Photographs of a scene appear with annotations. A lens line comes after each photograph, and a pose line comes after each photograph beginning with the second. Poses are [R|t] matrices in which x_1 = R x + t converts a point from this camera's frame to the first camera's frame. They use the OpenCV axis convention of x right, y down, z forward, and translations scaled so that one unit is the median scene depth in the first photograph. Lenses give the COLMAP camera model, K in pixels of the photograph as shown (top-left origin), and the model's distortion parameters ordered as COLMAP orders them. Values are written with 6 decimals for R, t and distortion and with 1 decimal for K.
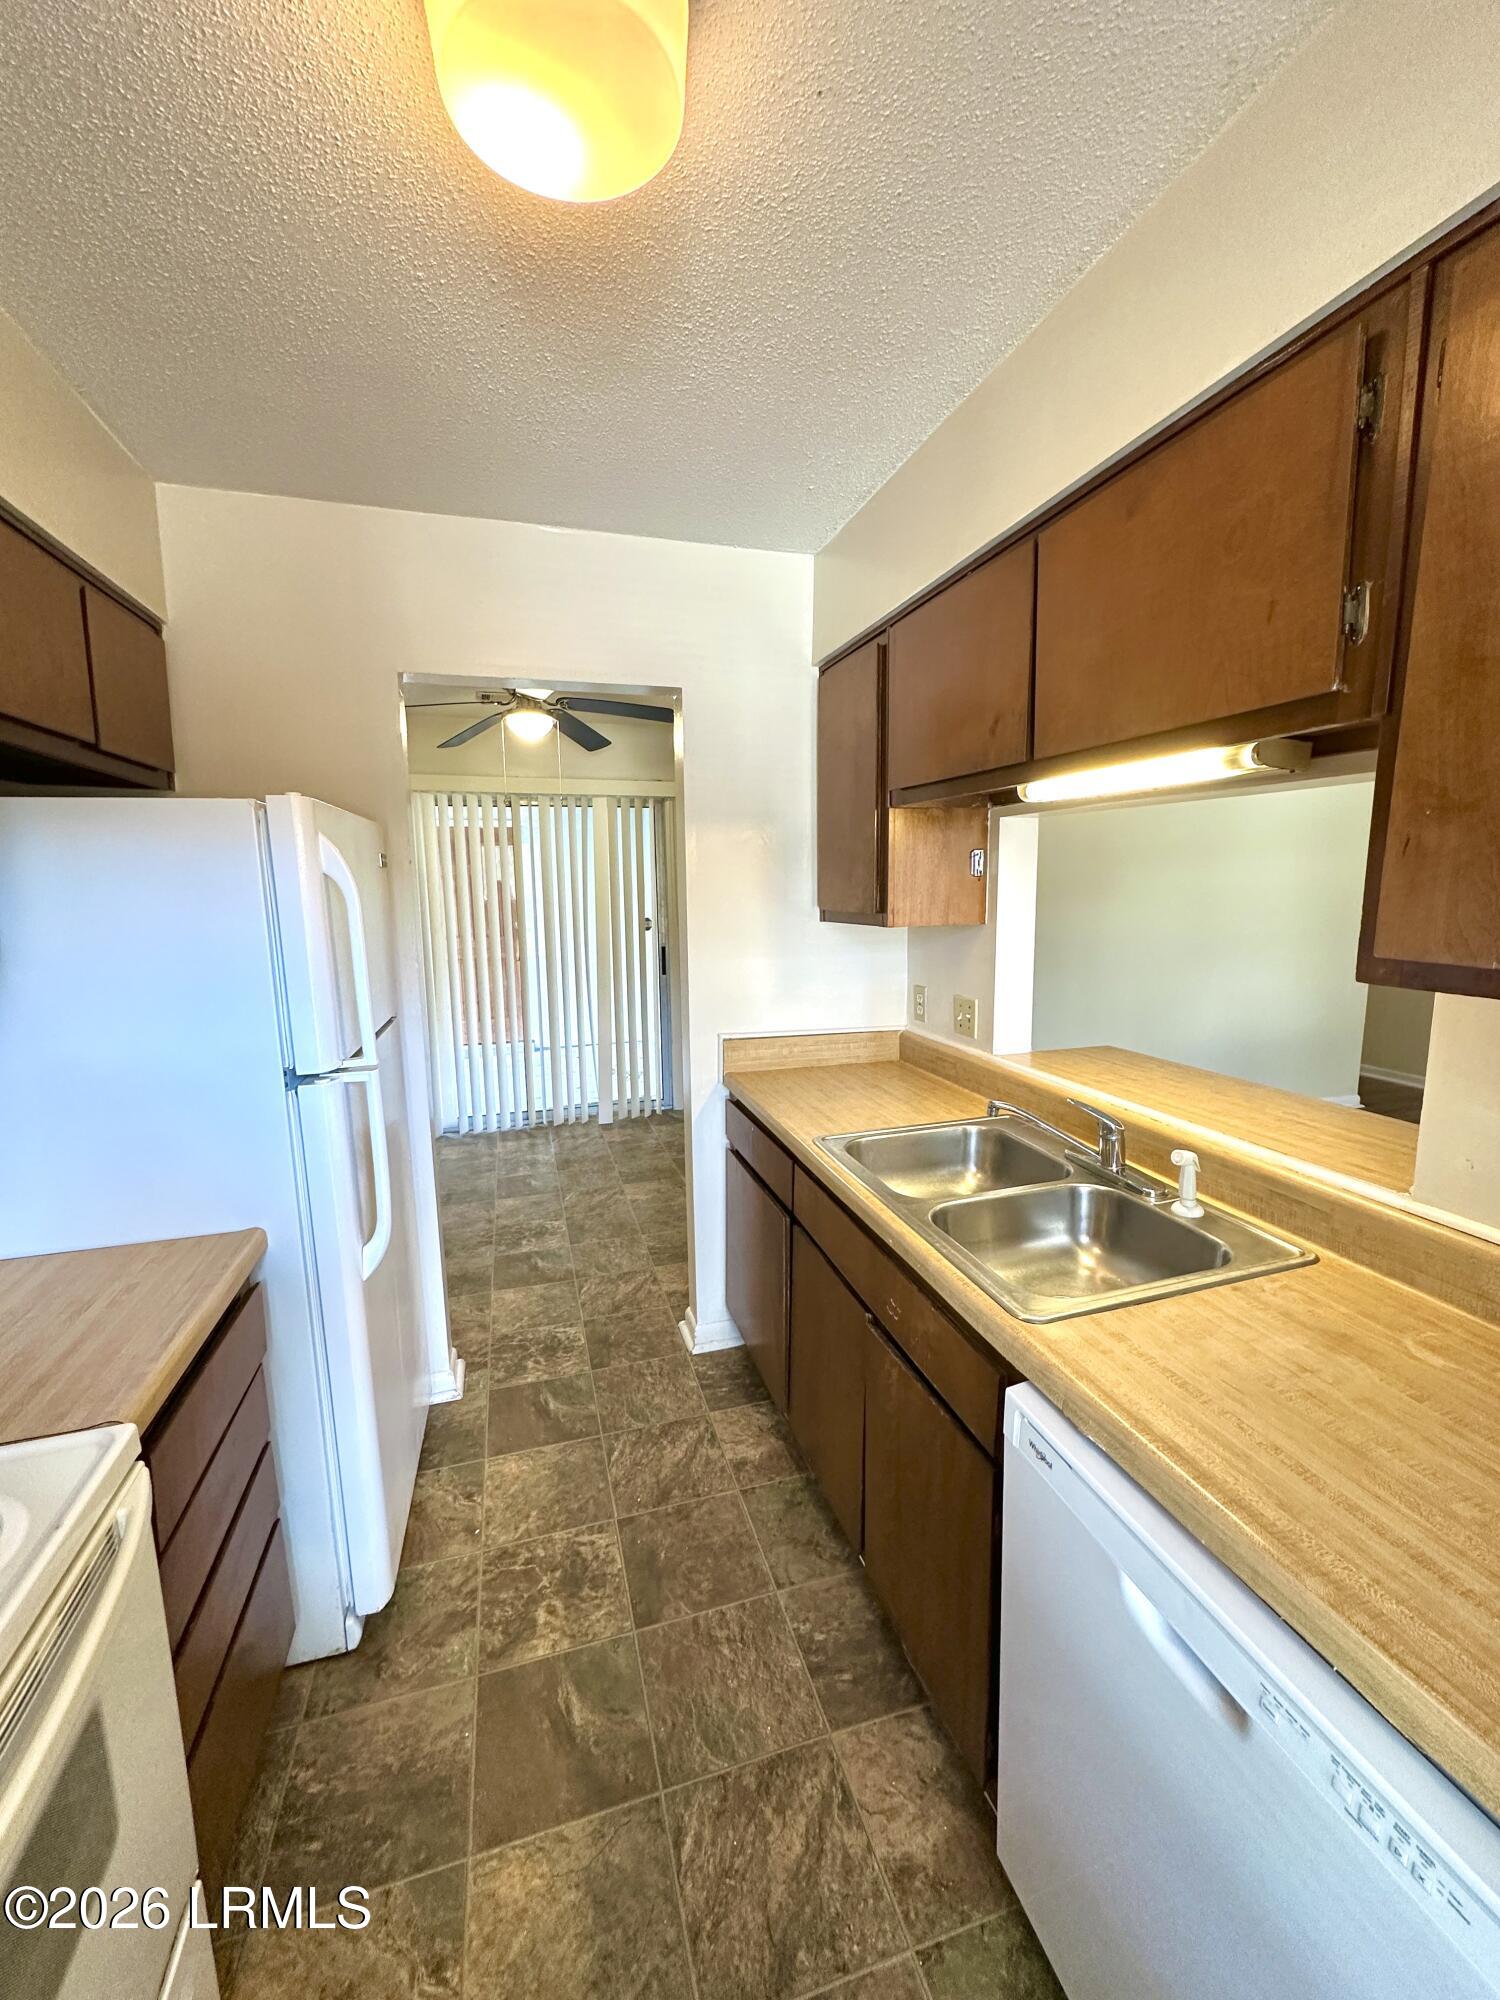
lens RADIAL K [[795.8, 0, 750.0], [0, 795.8, 1000.0], [0, 0, 1]] dist [-0.009684, 0.000985]
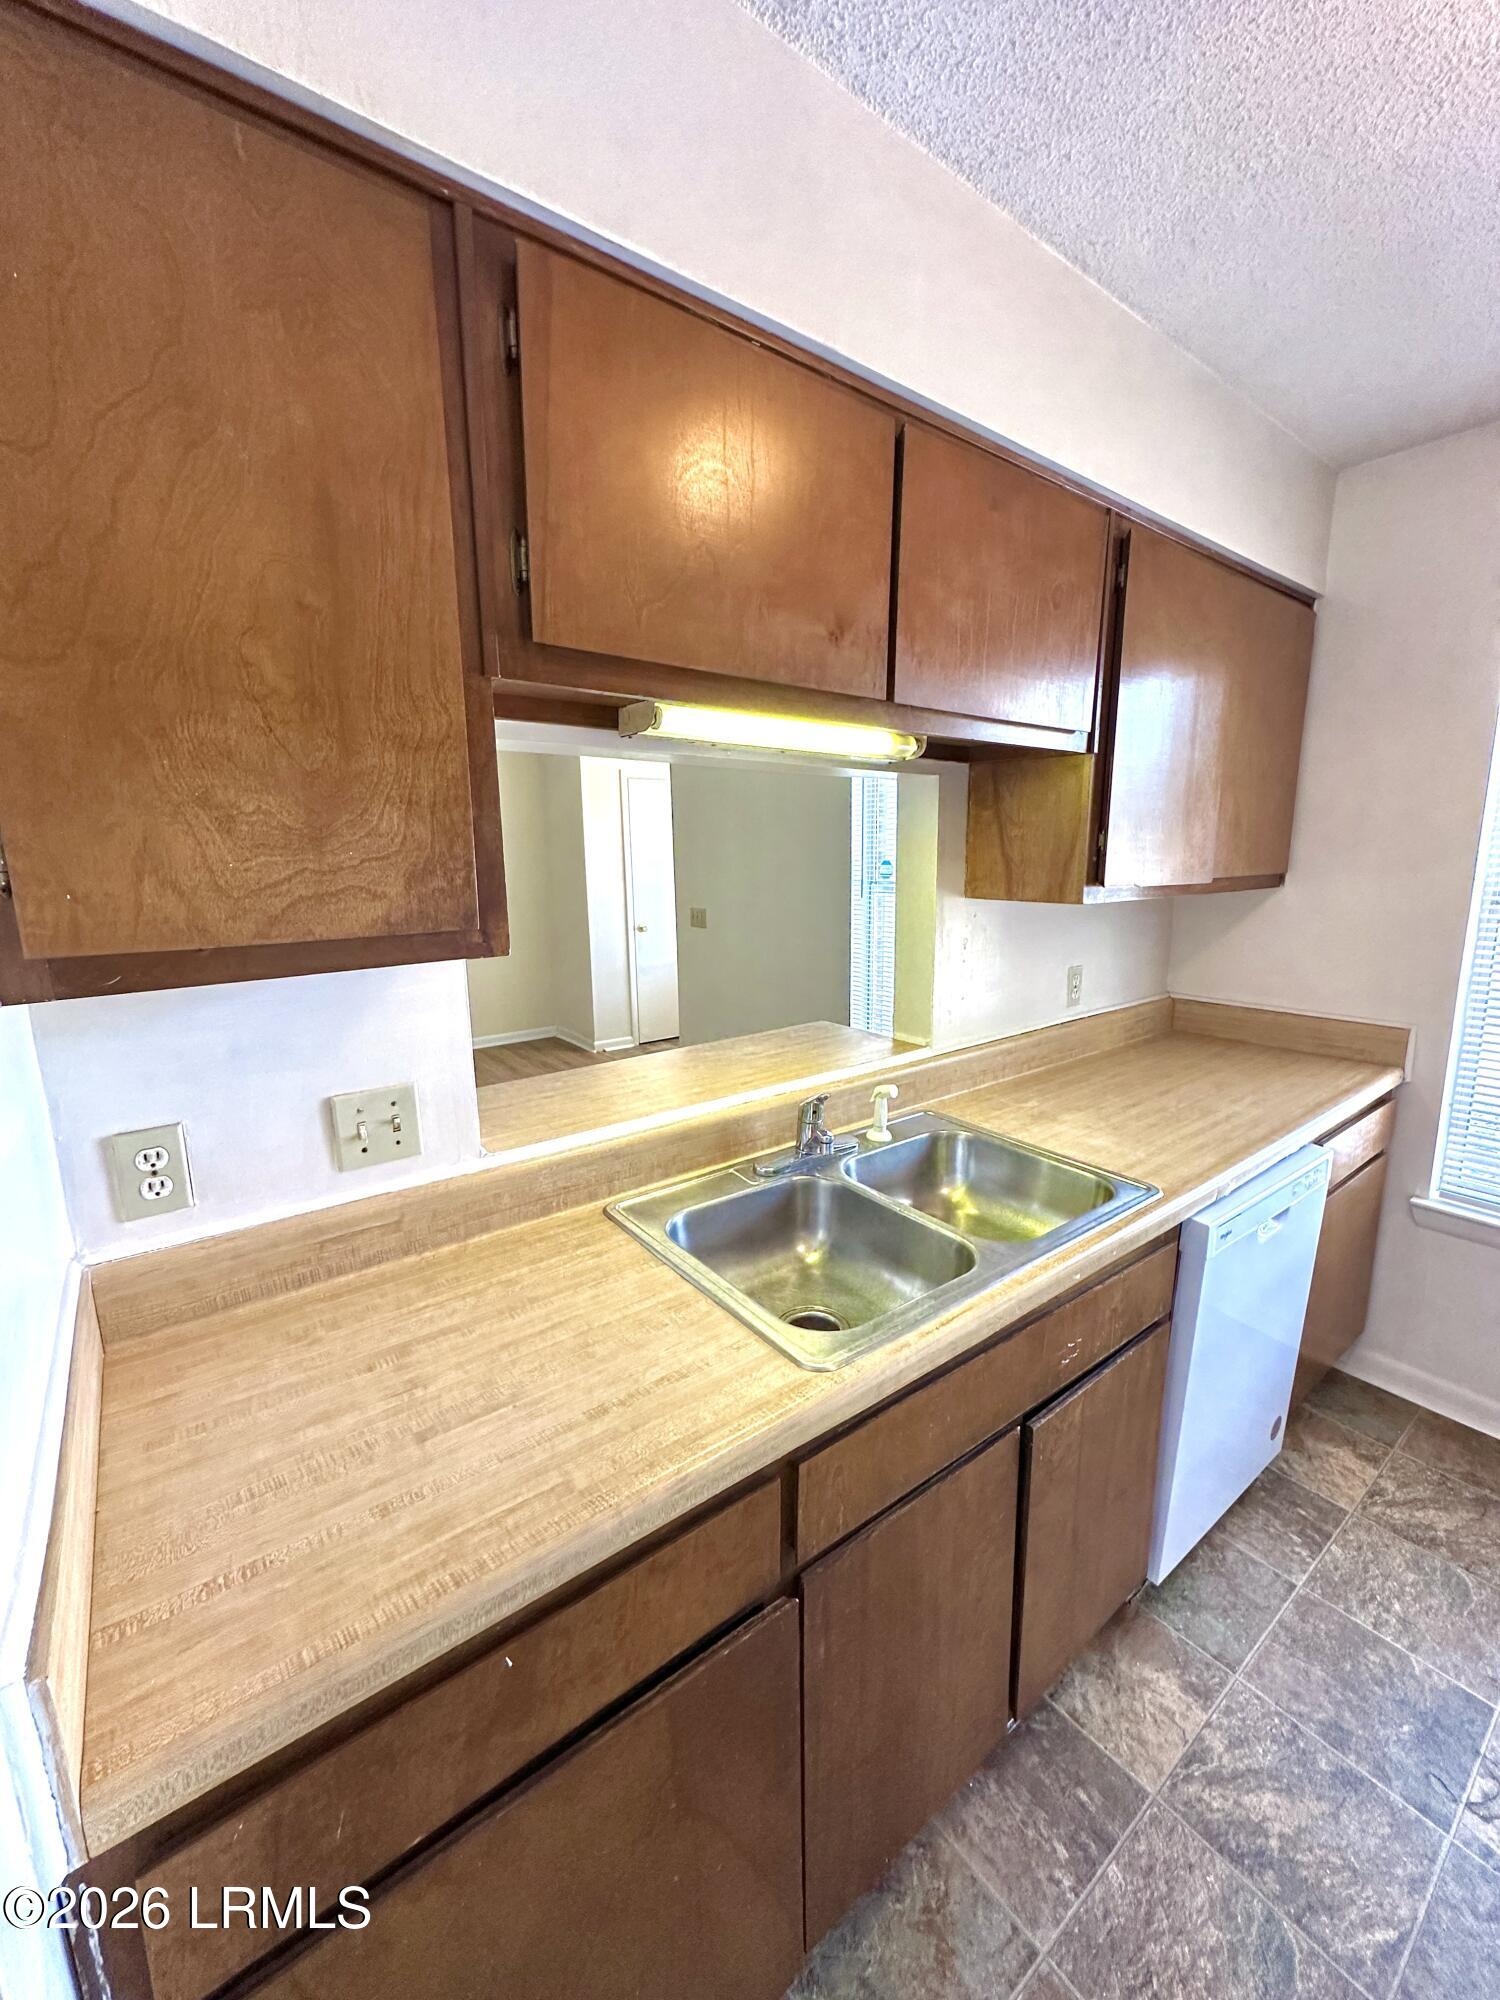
lens RADIAL K [[806.9, 0, 794.7], [0, 806.9, 998.7], [0, 0, 1]] dist [-0.008754, 0.010893]
pose [[-0.371625, -0.159795, 0.914527, -0.416876], [0.149618, 0.961891, 0.228869, -0.201507], [-0.916247, 0.221883, -0.333555, 1.384487]]
